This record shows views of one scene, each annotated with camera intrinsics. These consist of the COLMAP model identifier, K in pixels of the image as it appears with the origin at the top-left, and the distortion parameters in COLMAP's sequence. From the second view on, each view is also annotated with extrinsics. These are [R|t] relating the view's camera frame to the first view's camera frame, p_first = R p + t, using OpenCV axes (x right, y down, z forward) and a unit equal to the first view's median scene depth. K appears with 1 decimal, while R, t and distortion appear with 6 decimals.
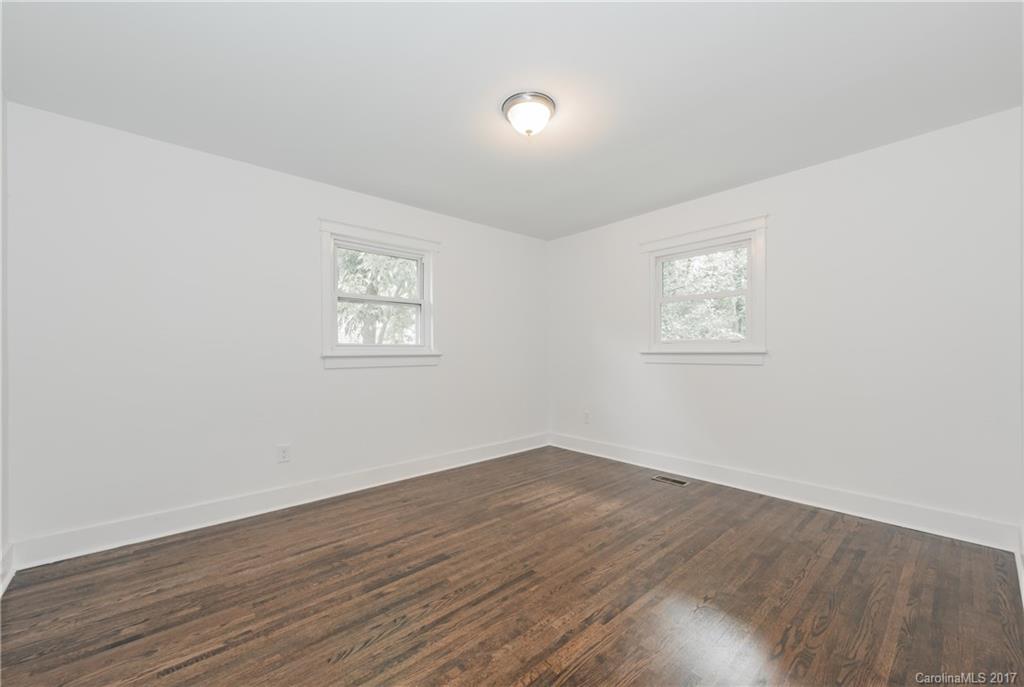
lens RADIAL K [[402.0, 0, 510.4], [0, 402.0, 346.0], [0, 0, 1]] dist [0.010946, -0.003036]
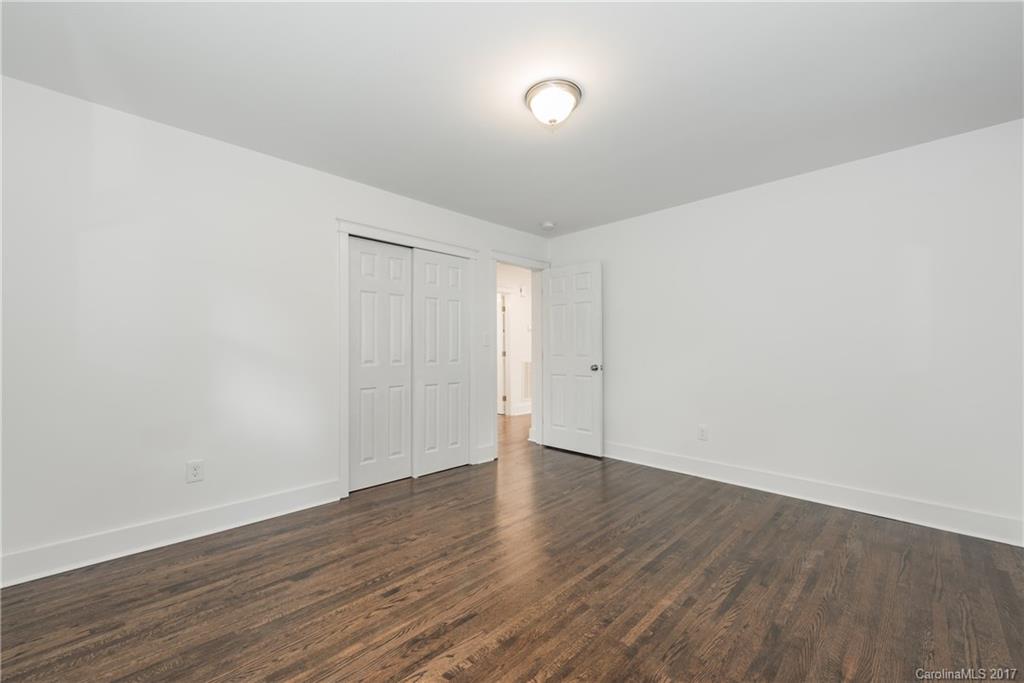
lens RADIAL K [[402.0, 0, 510.4], [0, 402.0, 345.9], [0, 0, 1]] dist [0.010946, -0.003036]
pose [[-0.998577, 0.008273, -0.052681, 0.161569], [0.009549, 0.999666, -0.024024, 0.023941], [0.052464, -0.024493, -0.998322, 1.575488]]
